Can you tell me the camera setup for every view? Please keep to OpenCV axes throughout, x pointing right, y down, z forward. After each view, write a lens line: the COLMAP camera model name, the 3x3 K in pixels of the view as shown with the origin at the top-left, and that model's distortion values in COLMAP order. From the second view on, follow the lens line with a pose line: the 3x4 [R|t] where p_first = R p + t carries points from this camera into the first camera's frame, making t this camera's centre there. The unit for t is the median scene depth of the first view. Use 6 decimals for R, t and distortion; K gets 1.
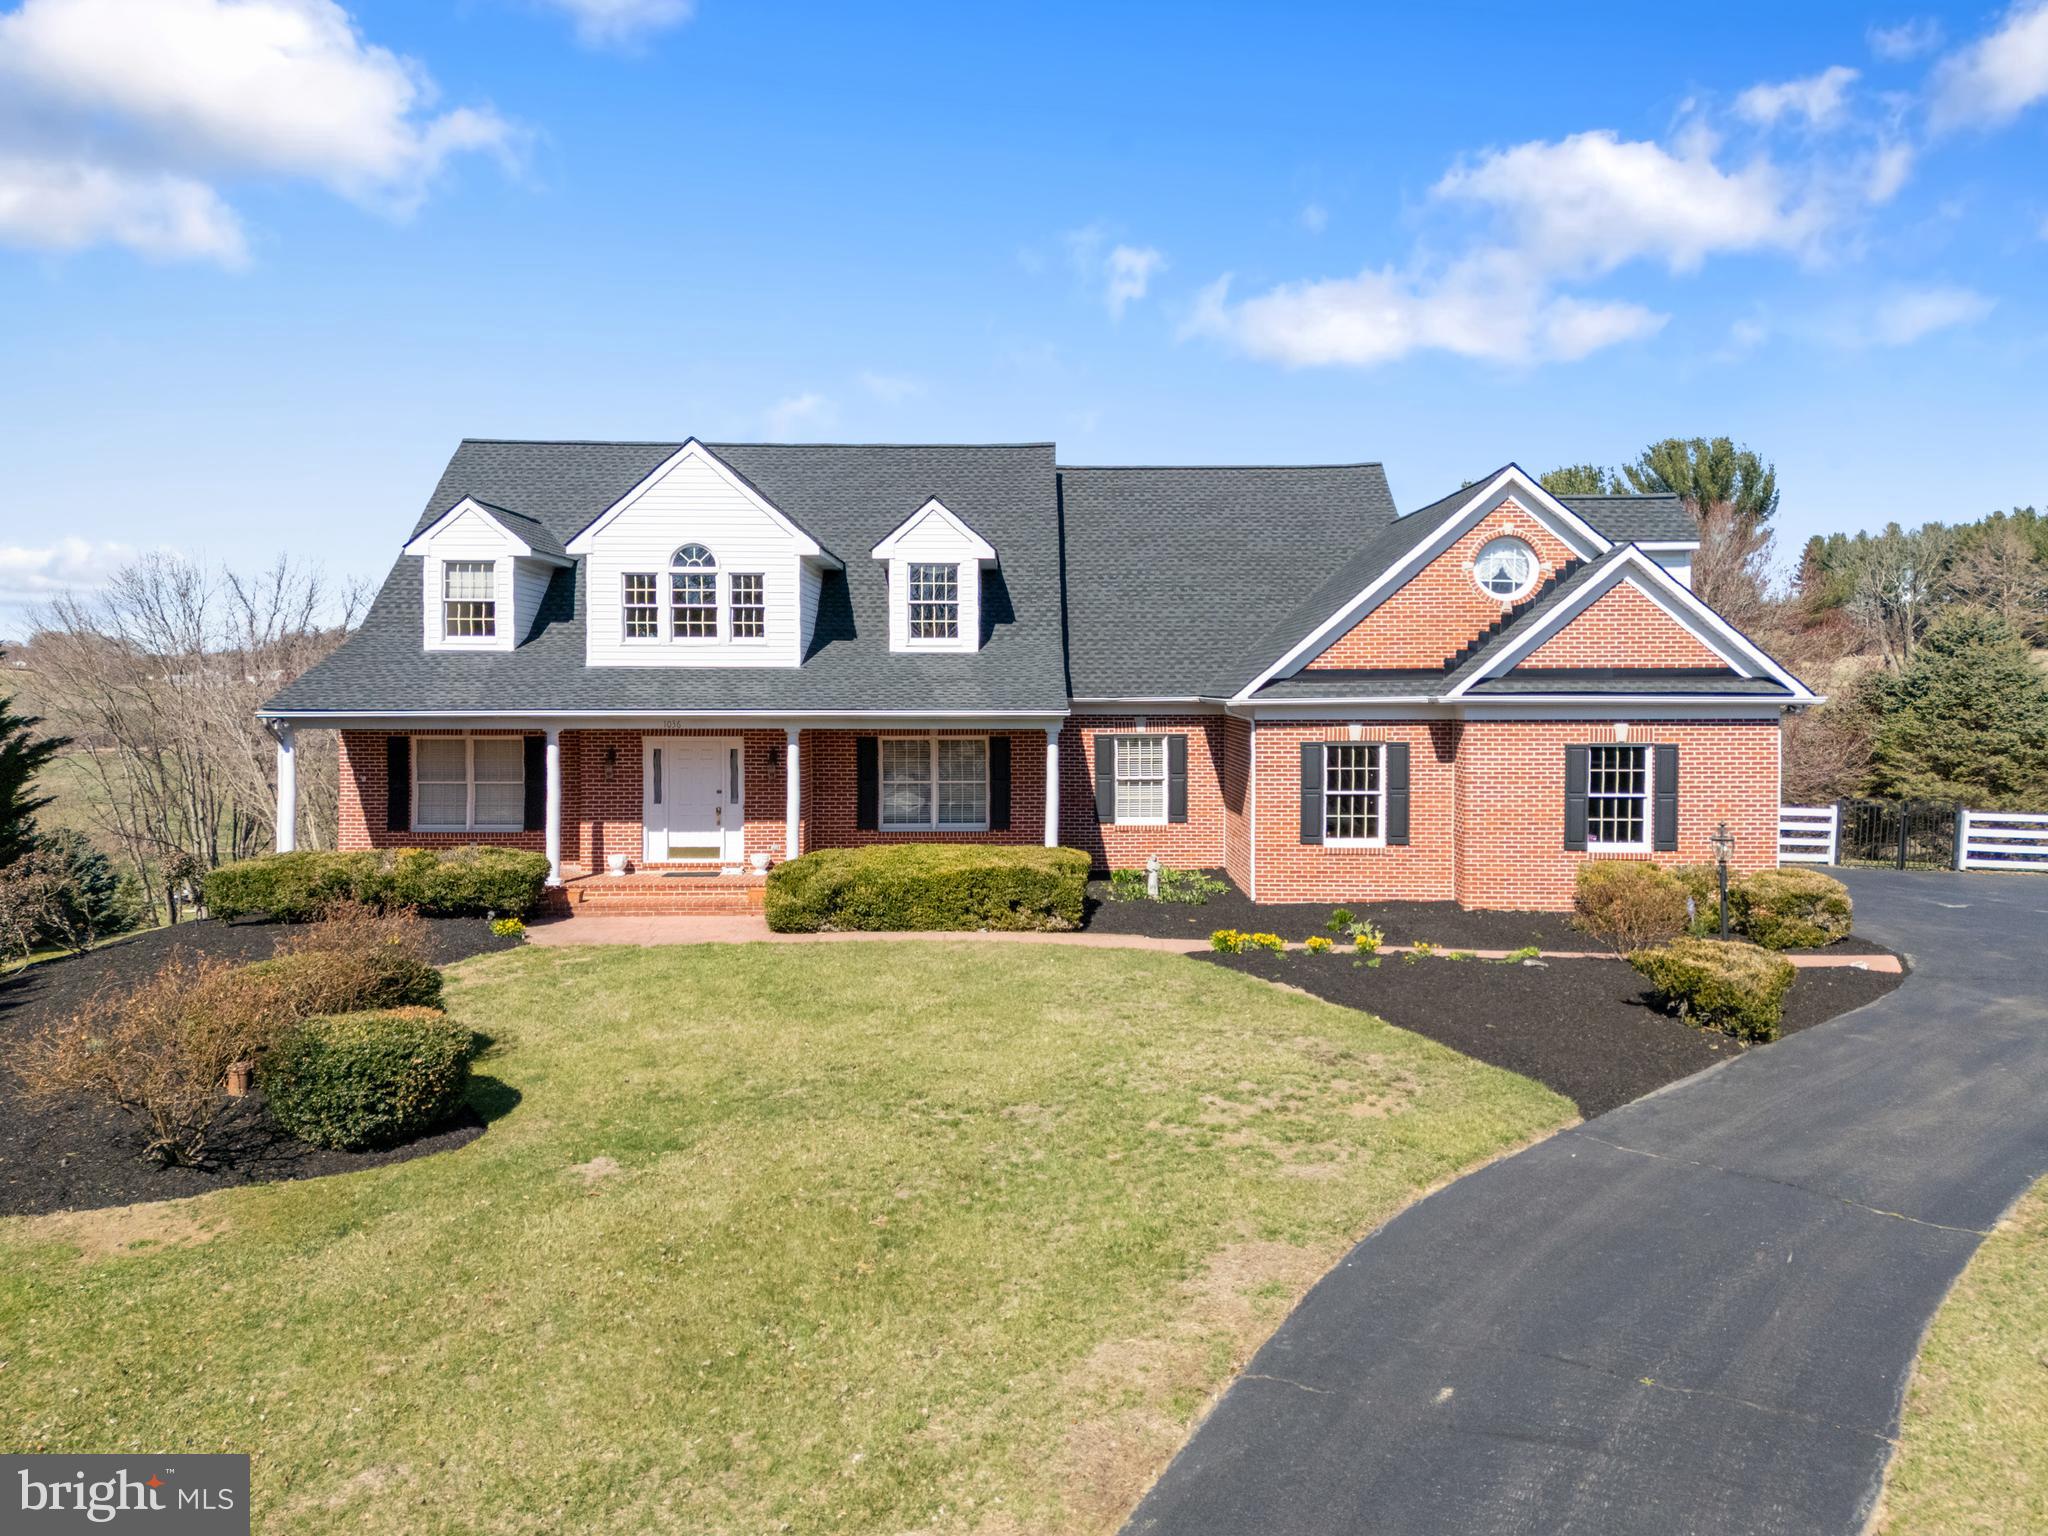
lens RADIAL K [[1488.6, 0, 1024.6], [0, 1488.6, 724.1], [0, 0, 1]] dist [0.059726, -0.005512]
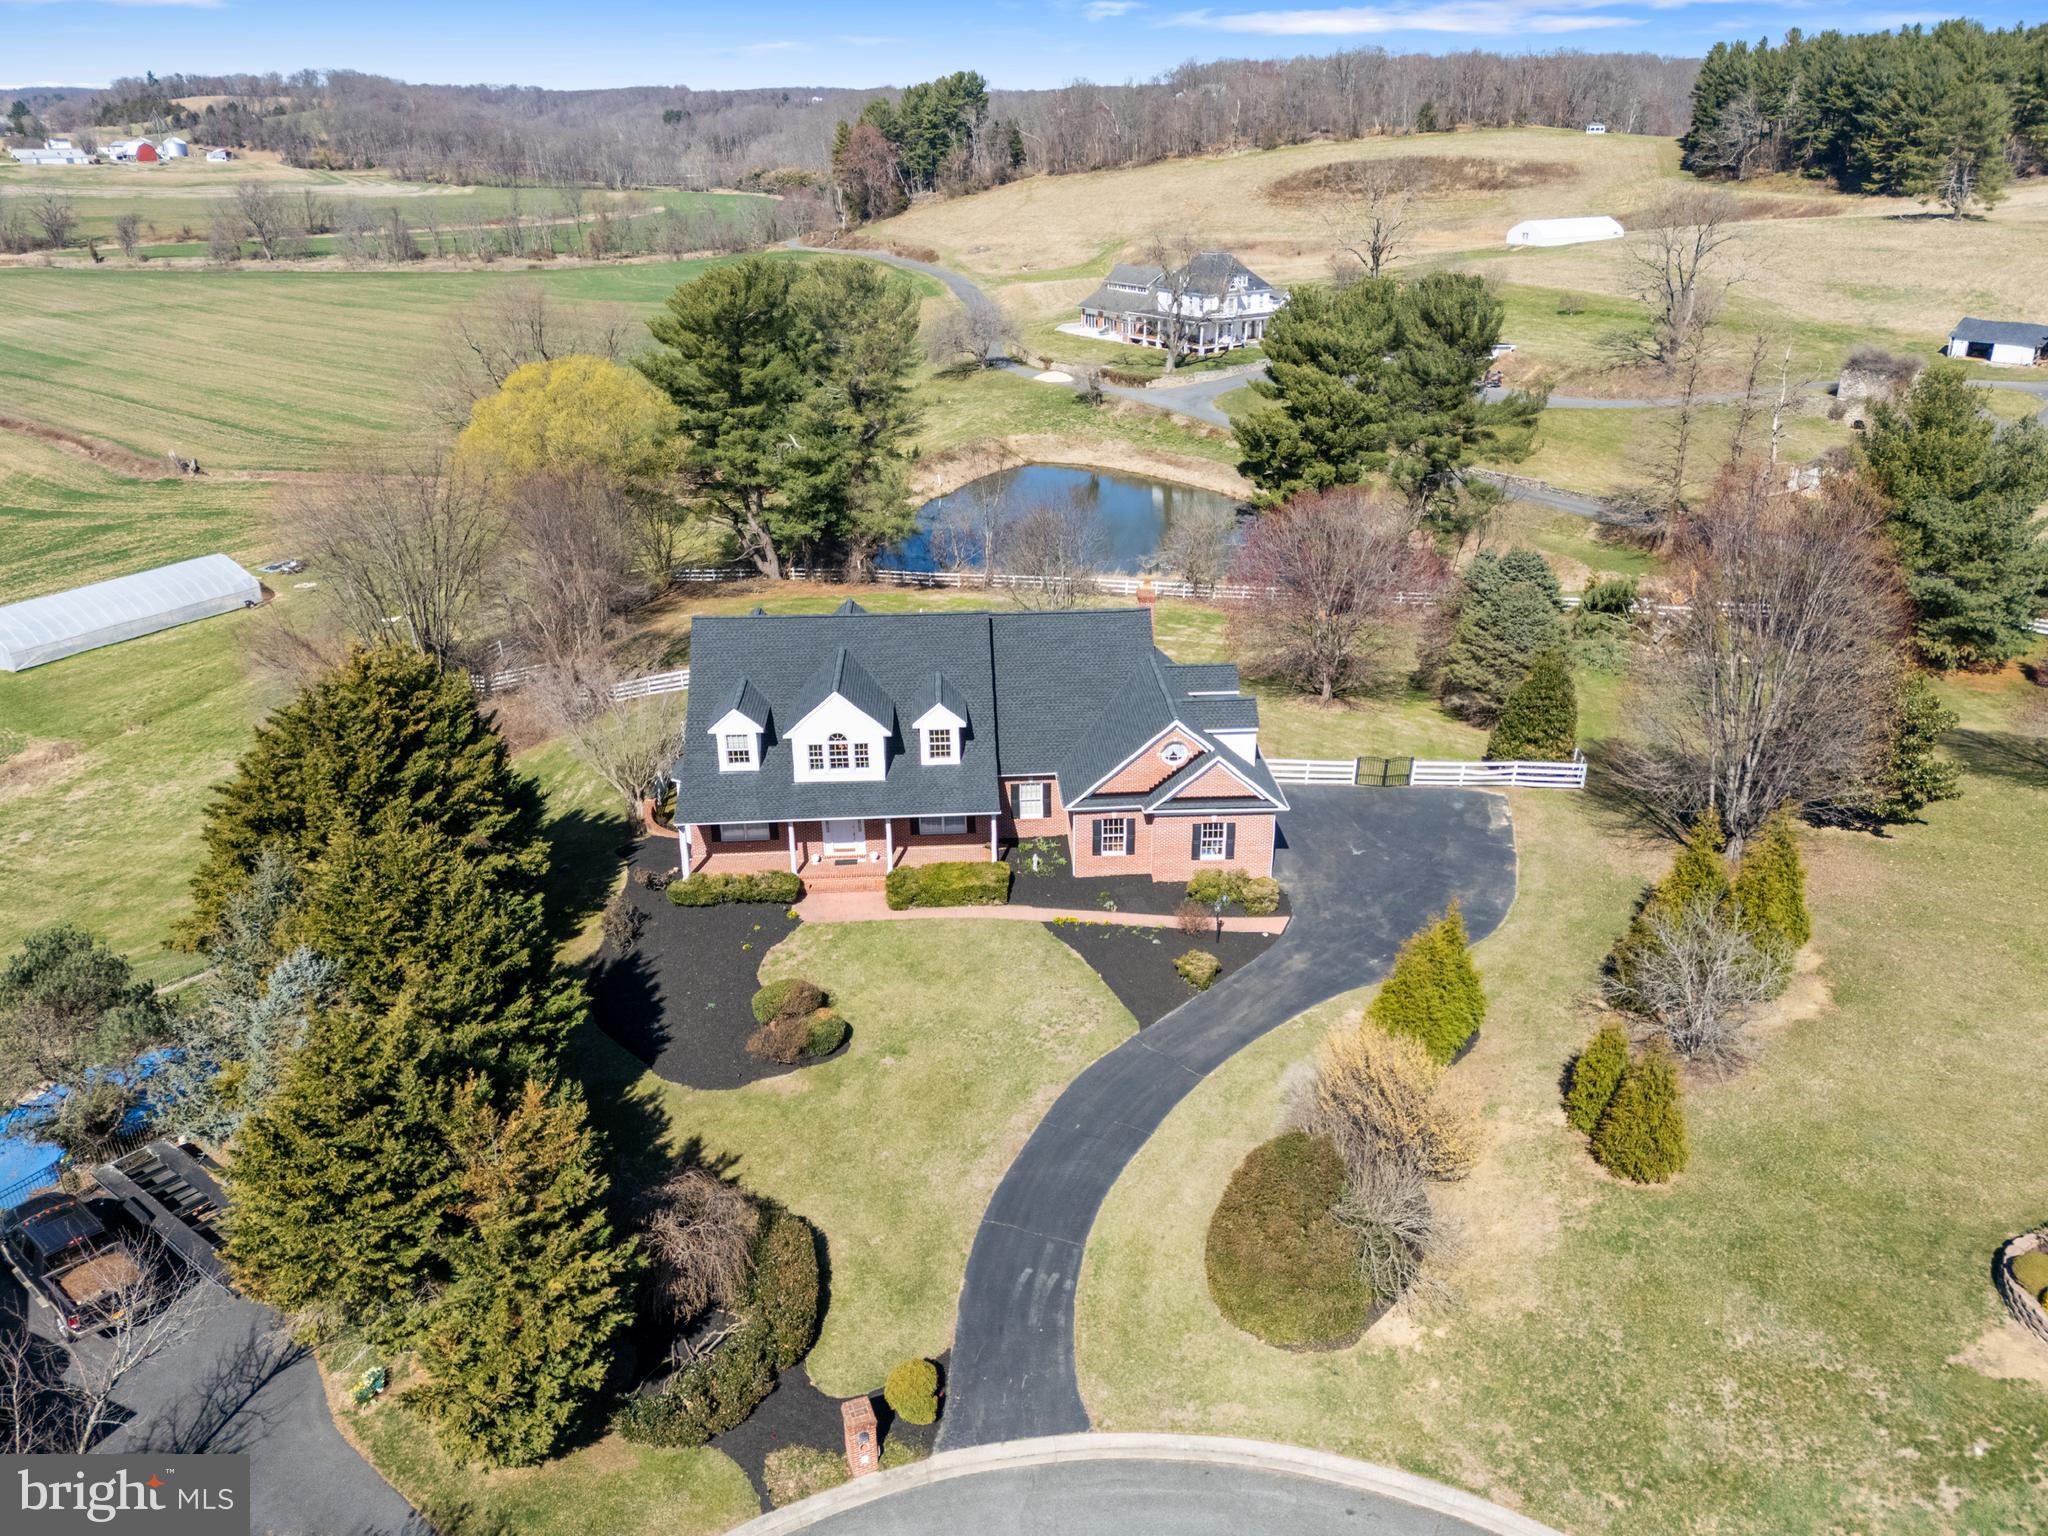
lens RADIAL K [[1484.2, 0, 1027.3], [0, 1484.2, 759.0], [0, 0, 1]] dist [0.104866, -0.105659]
pose [[0.998189, -0.031190, 0.051440, -0.046239], [0.009657, 0.927085, 0.374727, -0.951698], [-0.059377, -0.373552, 0.925707, -1.183854]]
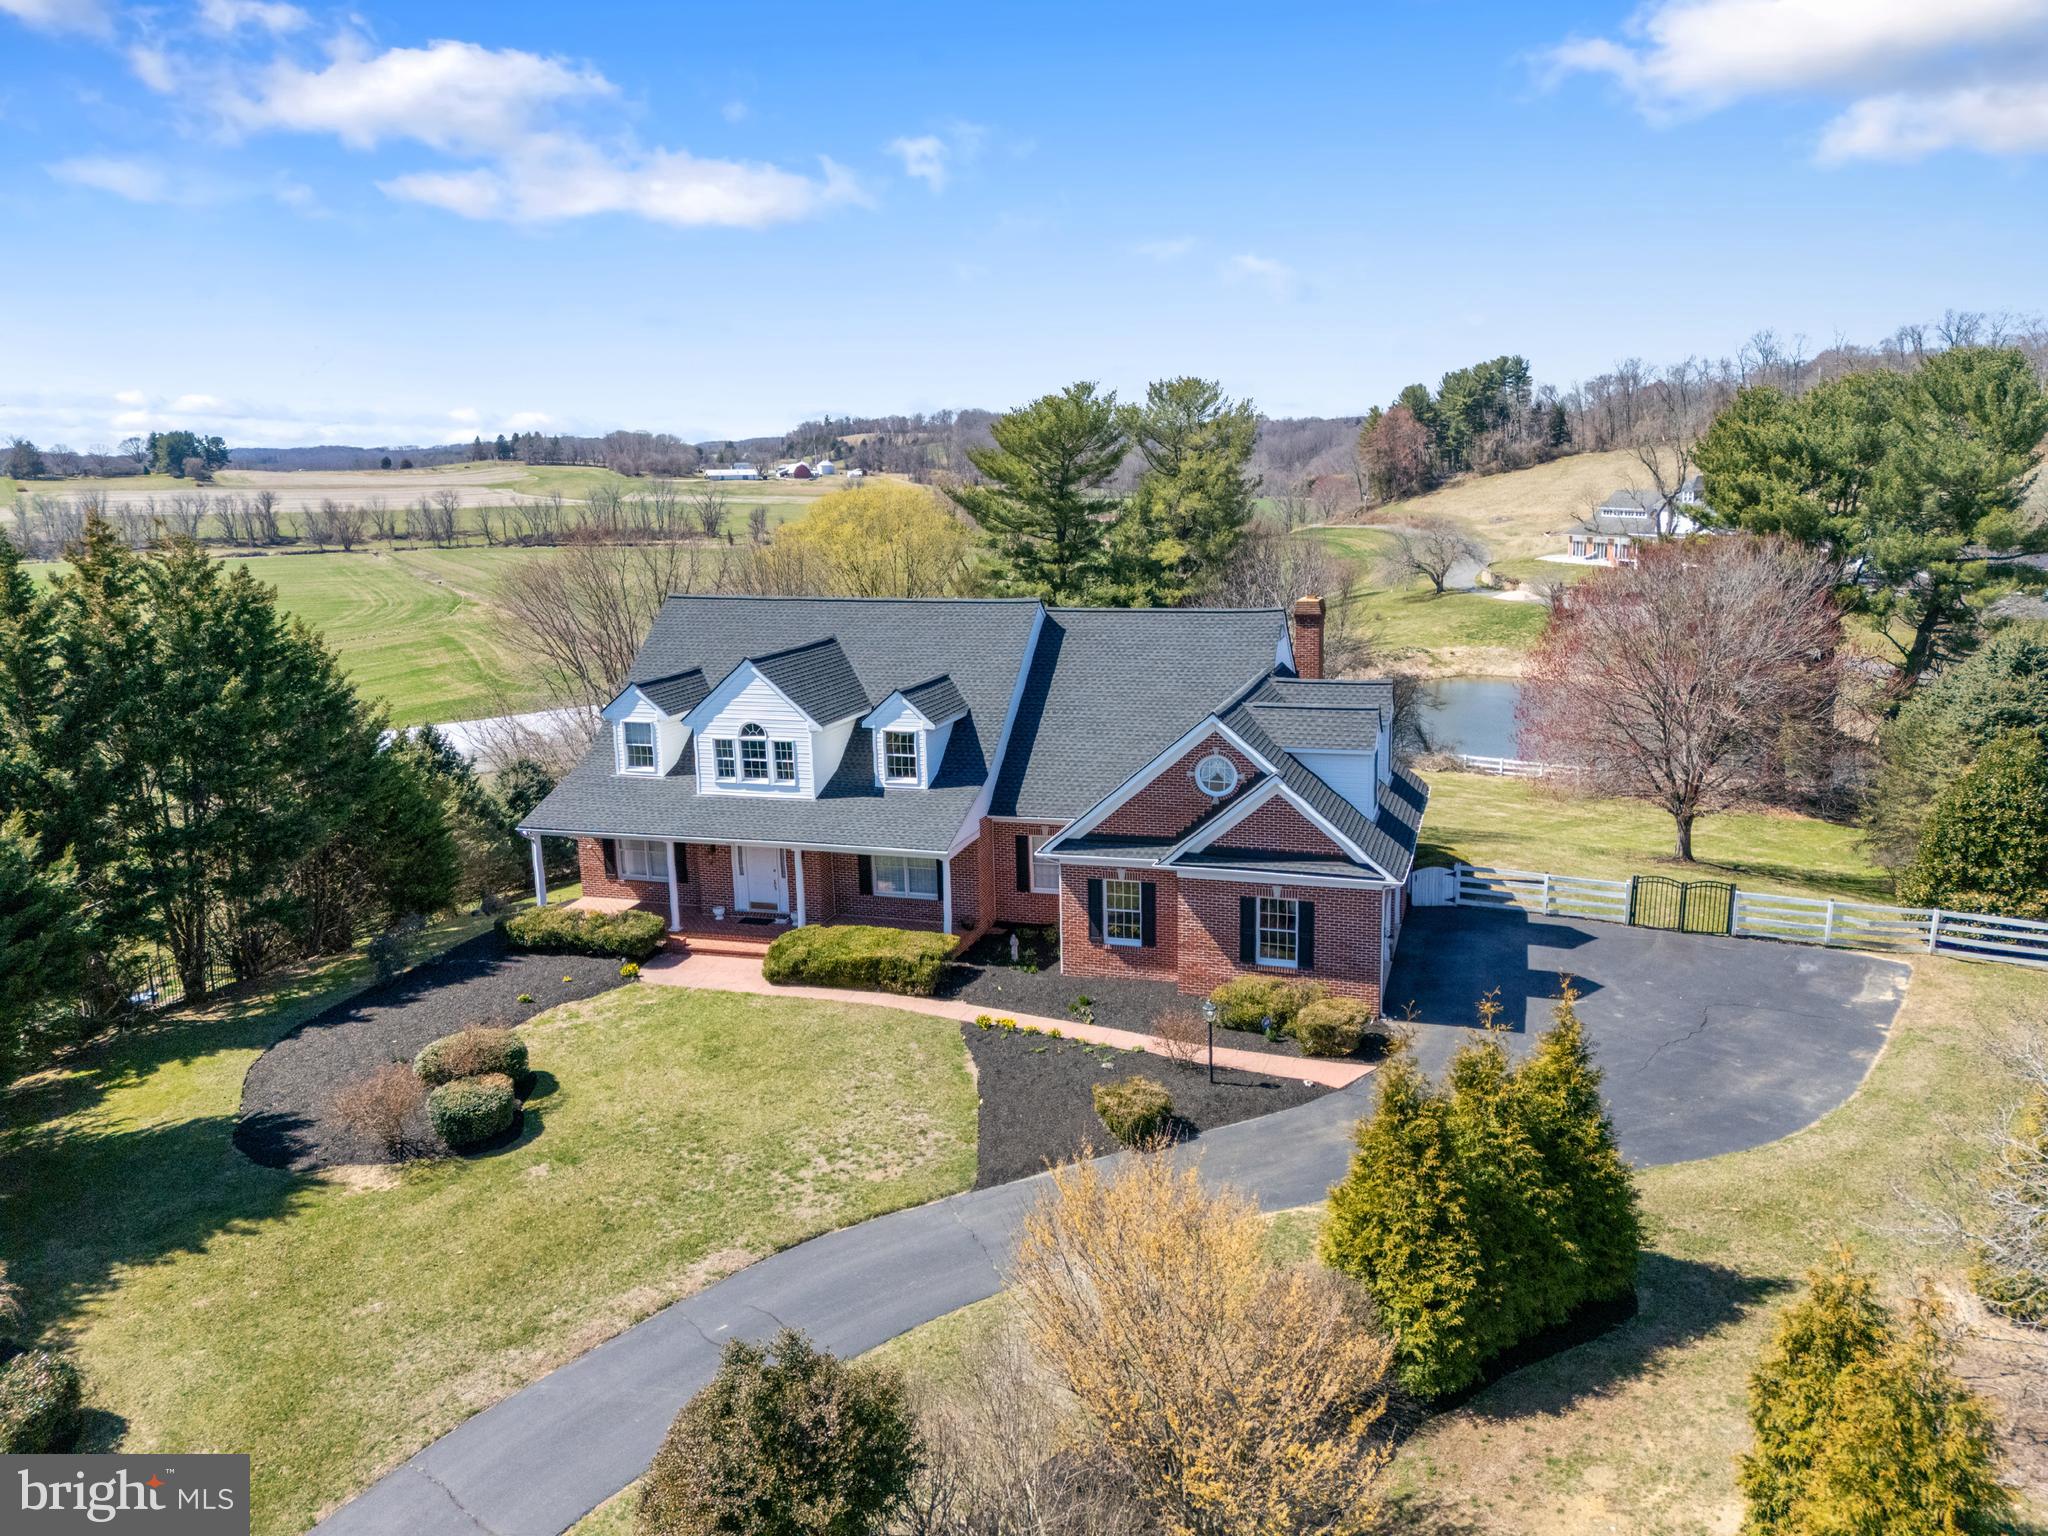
lens RADIAL K [[1513.8, 0, 1034.7], [0, 1513.8, 726.2], [0, 0, 1]] dist [0.023366, -0.000432]
pose [[0.954468, 0.028881, -0.296912, 0.556962], [0.018338, 0.987740, 0.155030, -0.365815], [0.297749, -0.153416, 0.942236, -0.451967]]
